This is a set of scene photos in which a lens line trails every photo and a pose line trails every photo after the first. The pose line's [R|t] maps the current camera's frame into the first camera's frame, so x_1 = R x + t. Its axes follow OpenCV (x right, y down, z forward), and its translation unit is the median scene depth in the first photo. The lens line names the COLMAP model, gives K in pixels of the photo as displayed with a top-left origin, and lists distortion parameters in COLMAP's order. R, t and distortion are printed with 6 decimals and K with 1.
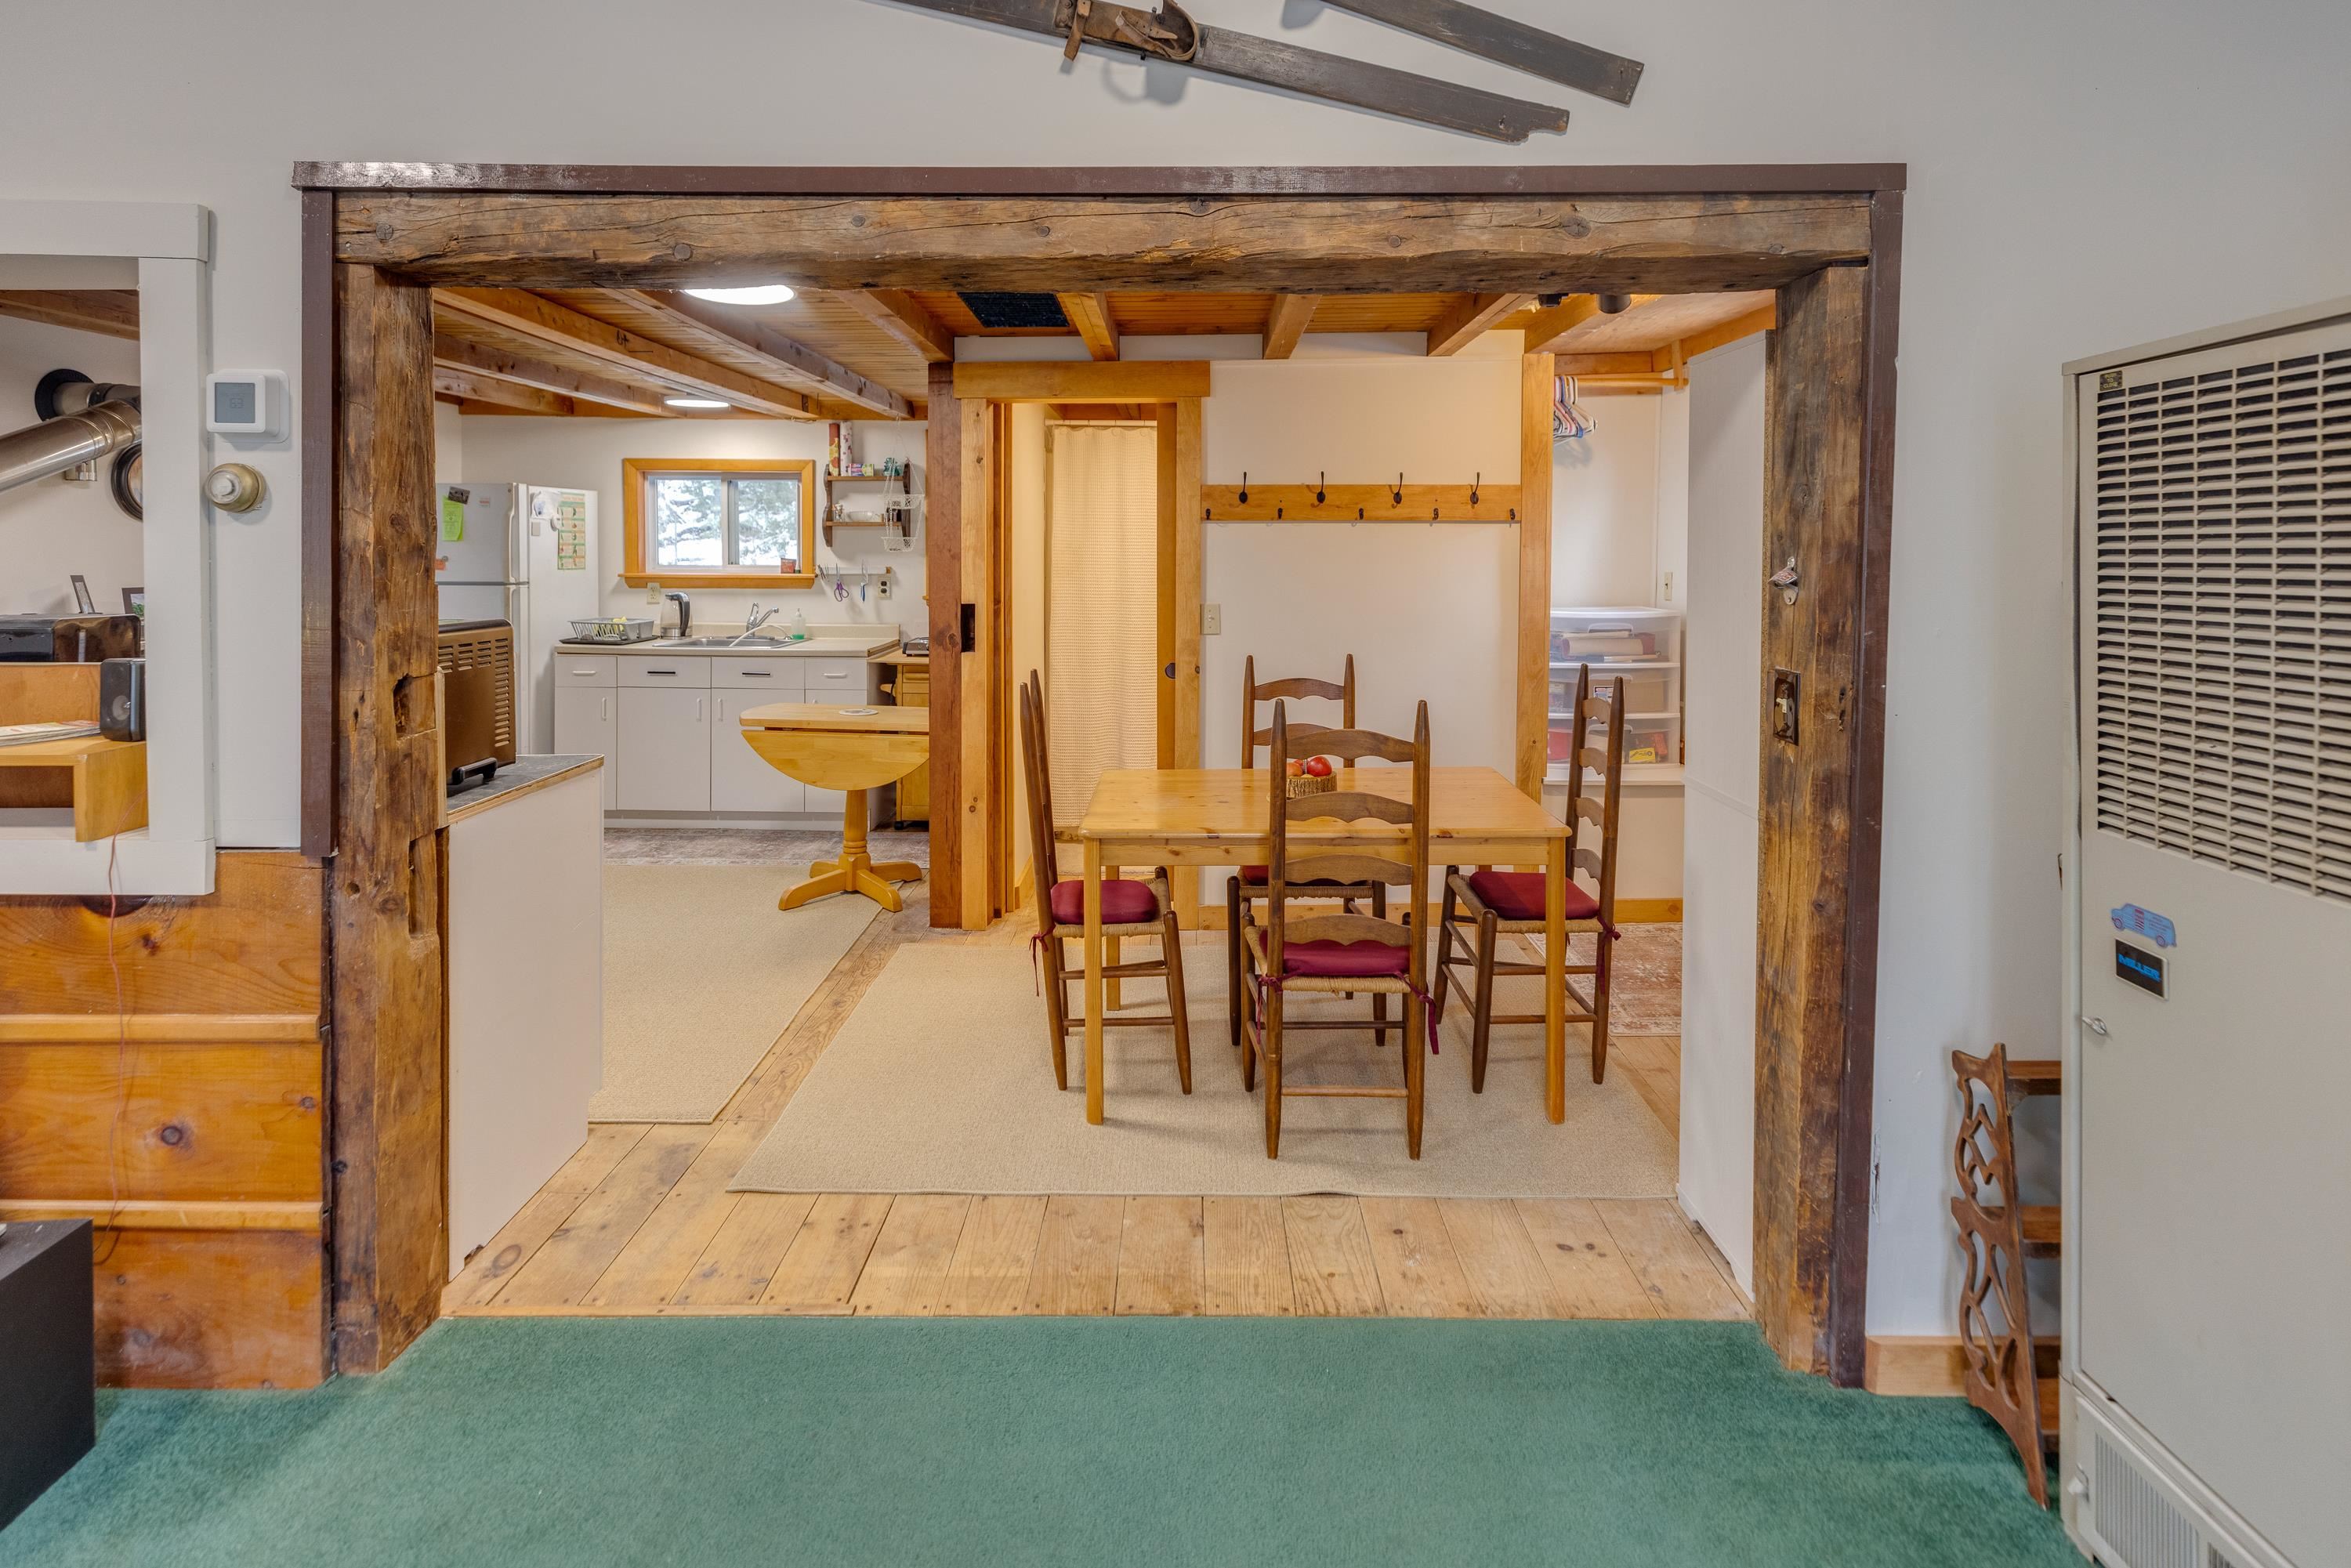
lens RADIAL K [[1121.6, 0, 1184.4], [0, 1121.6, 571.4], [0, 0, 1]] dist [0.003292, 0.000482]
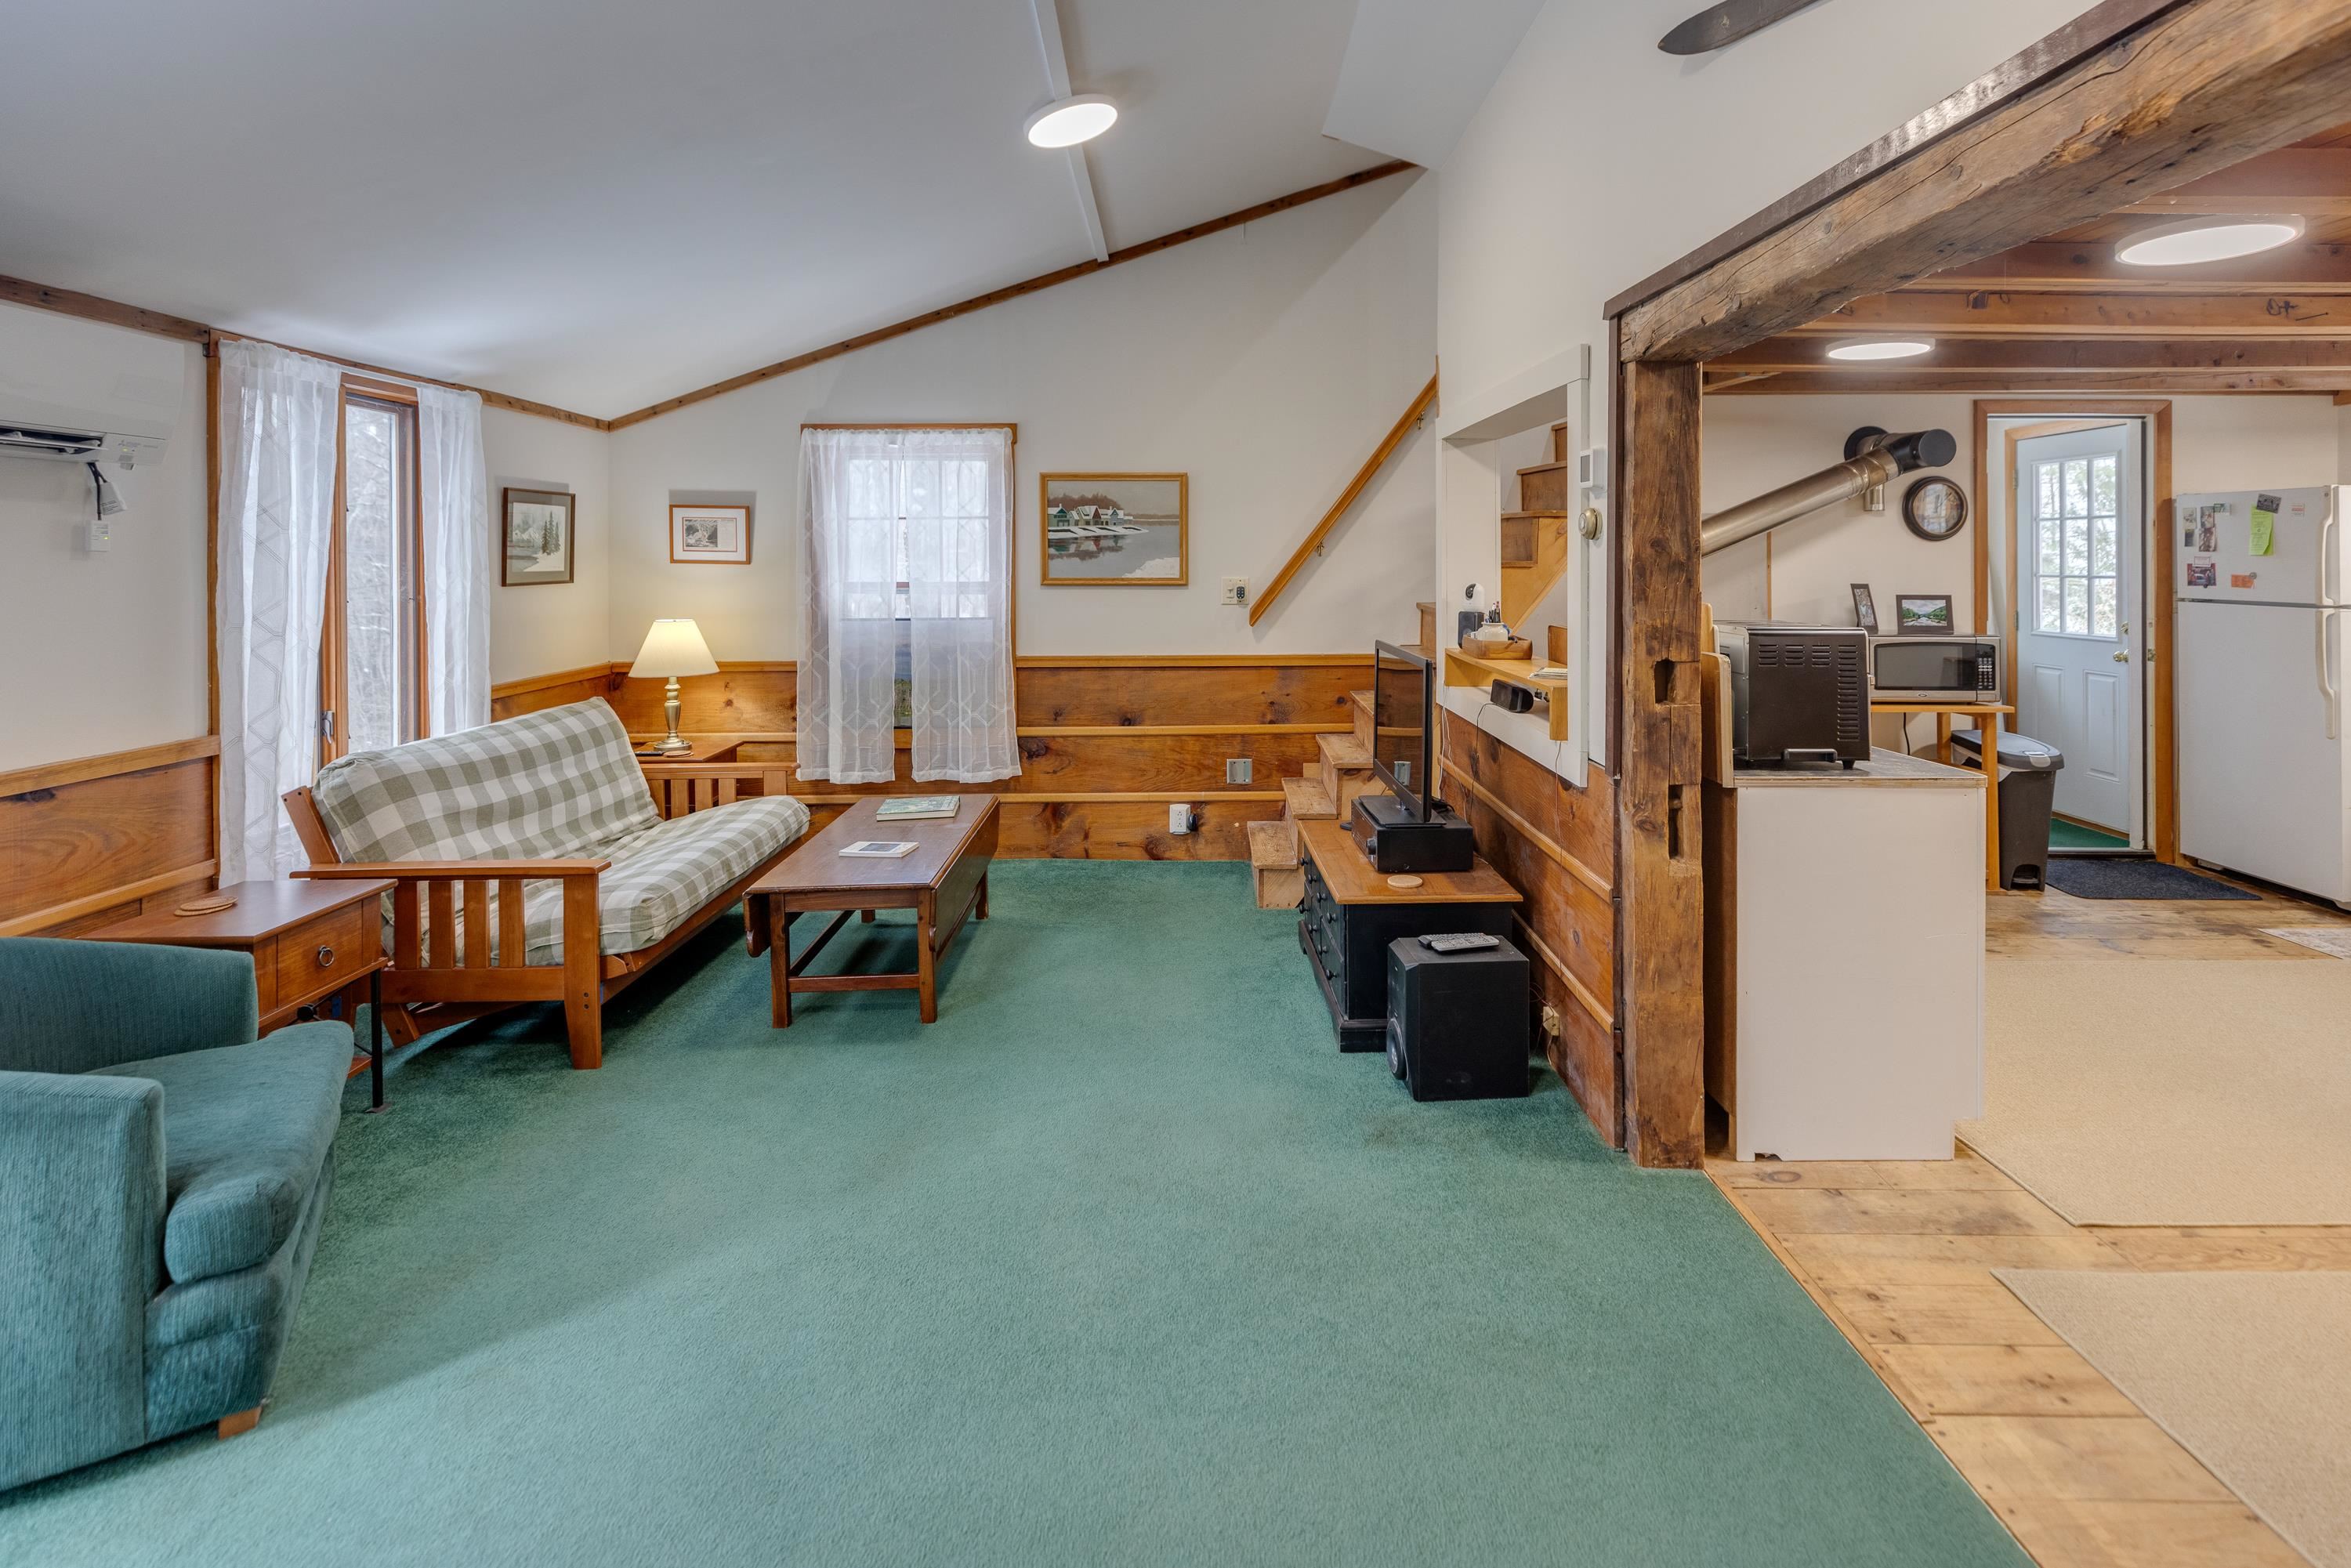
lens RADIAL K [[1131.1, 0, 1183.2], [0, 1131.1, 571.6], [0, 0, 1]] dist [0.013759, -0.000708]
pose [[0.005070, 0.009458, -0.999942, 0.308063], [-0.022095, 0.999712, 0.009344, -0.005406], [0.999743, 0.022046, 0.005277, 0.198451]]
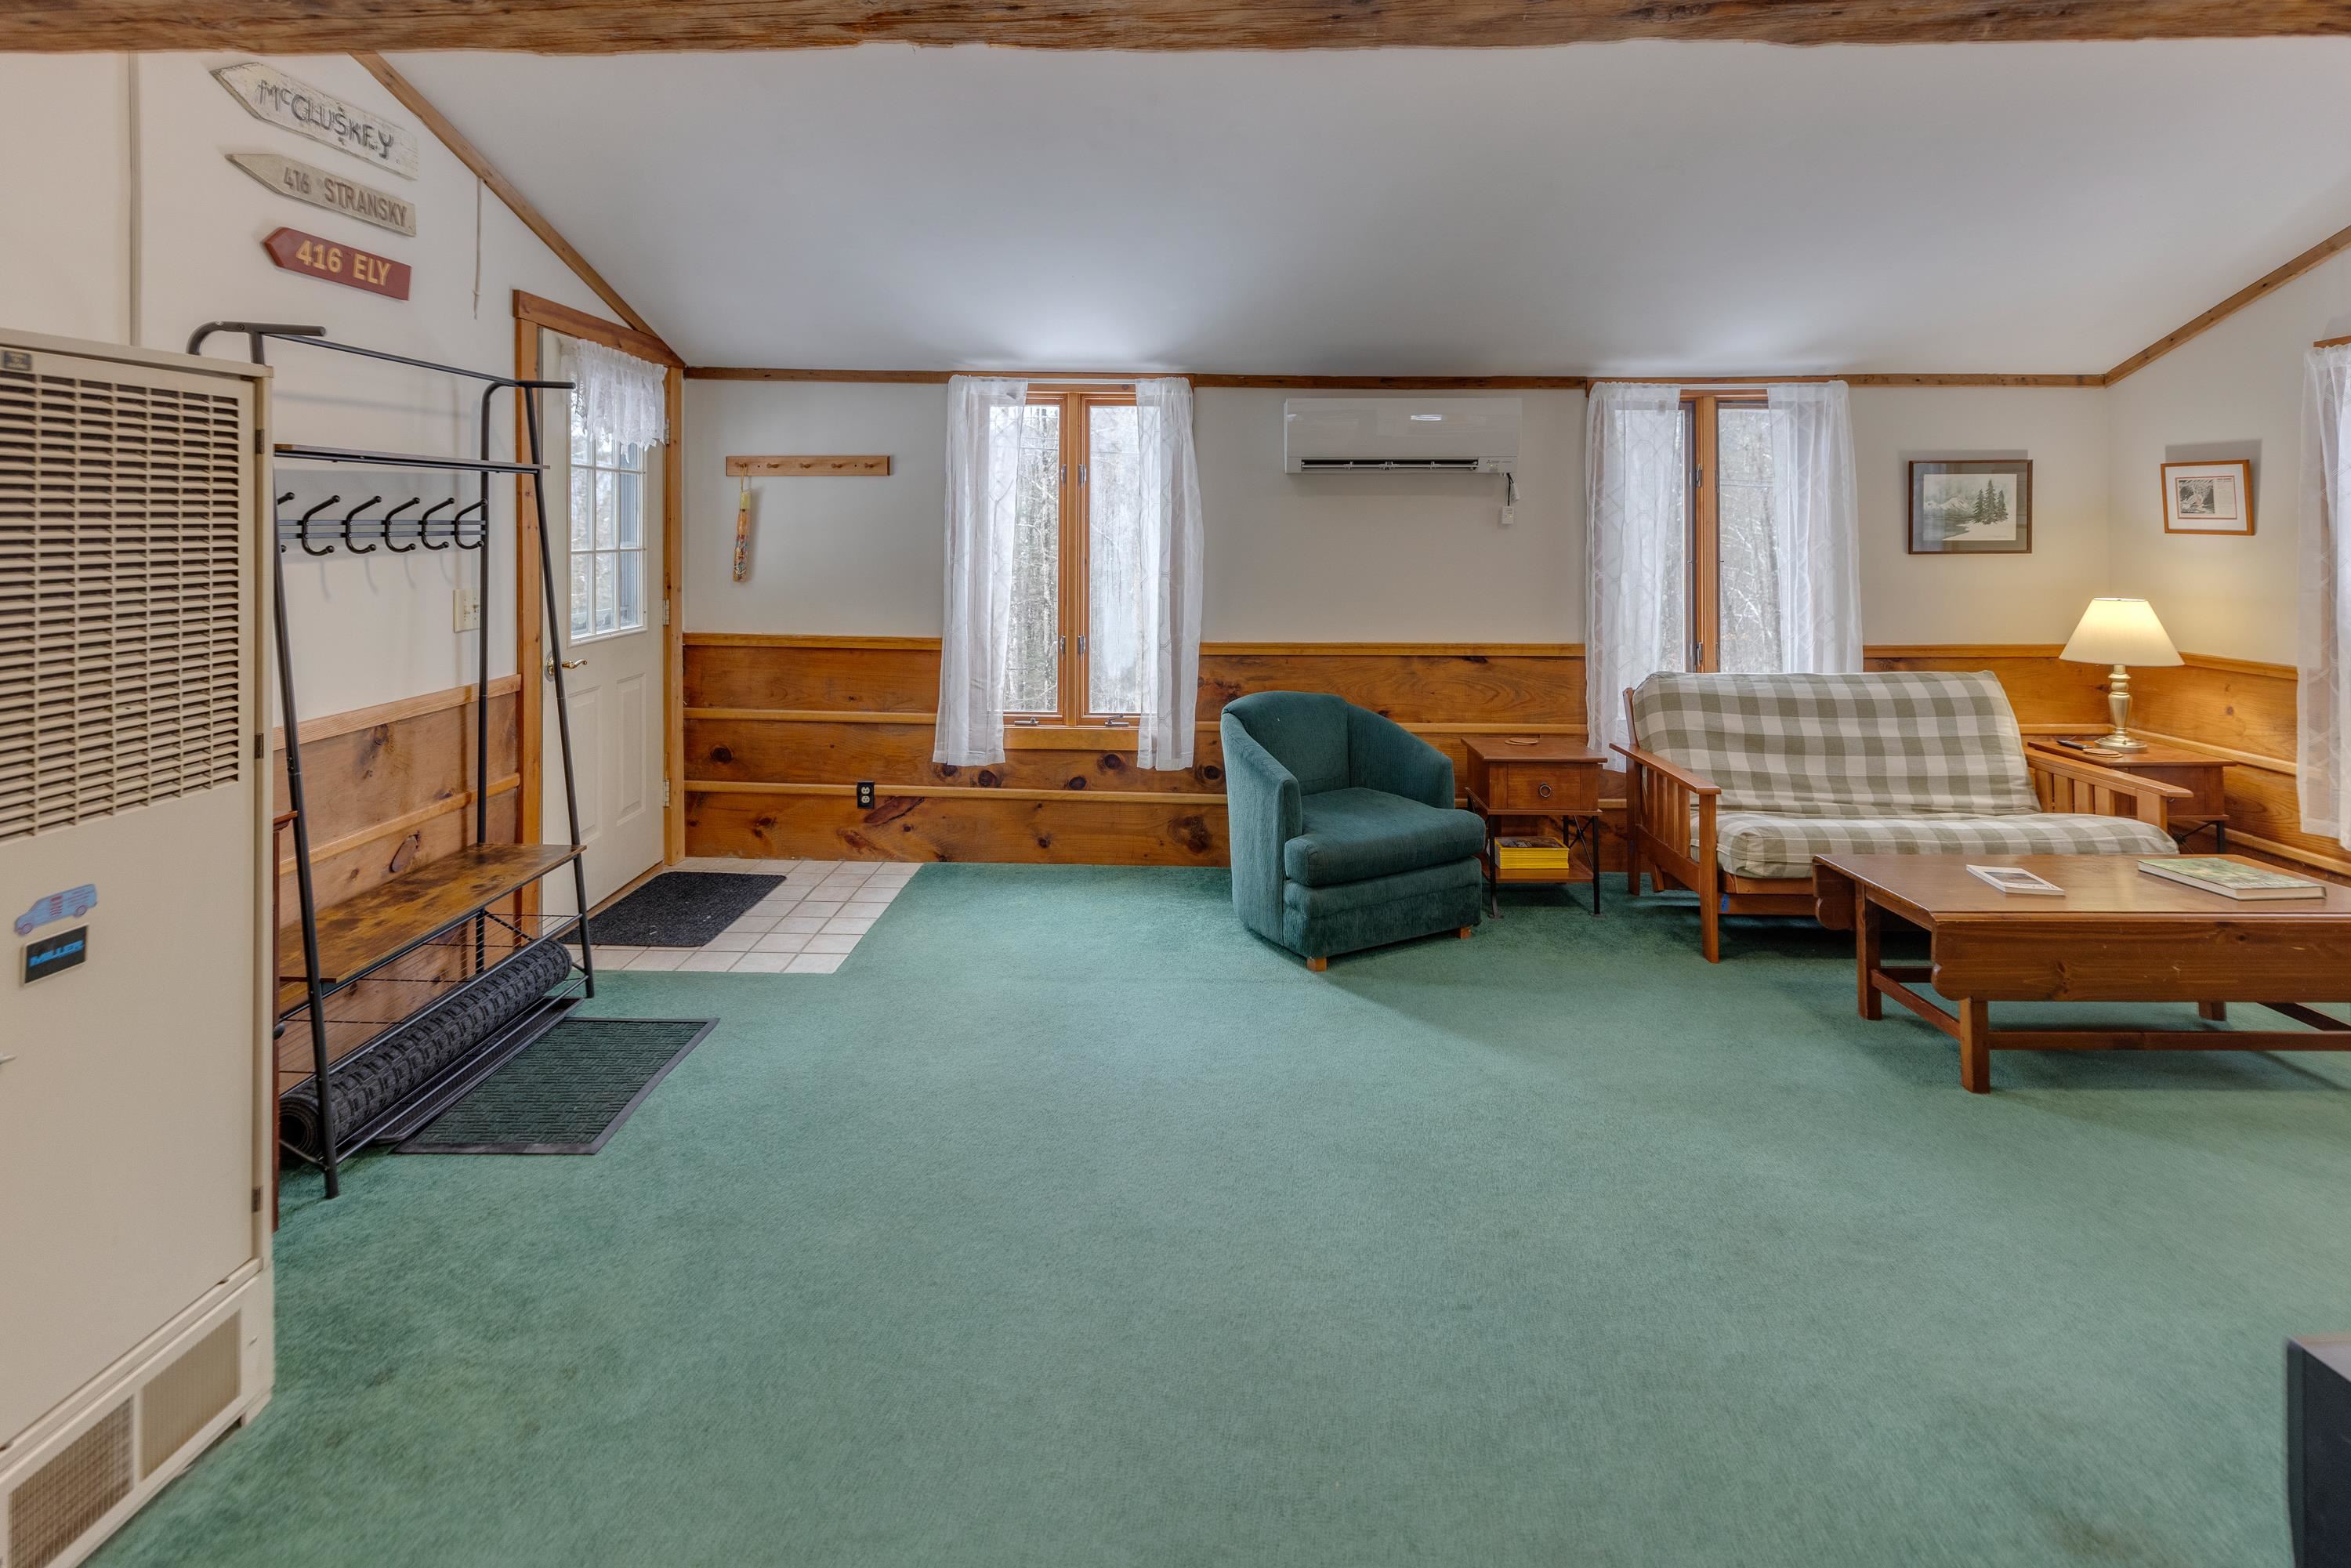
lens RADIAL K [[1130.7, 0, 1184.6], [0, 1130.7, 524.6], [0, 0, 1]] dist [0.004241, 0.000525]
pose [[-0.999717, -0.000949, 0.023753, -0.065337], [-0.000482, 0.999806, 0.019684, -0.018498], [-0.023767, 0.019667, -0.999524, 0.712647]]
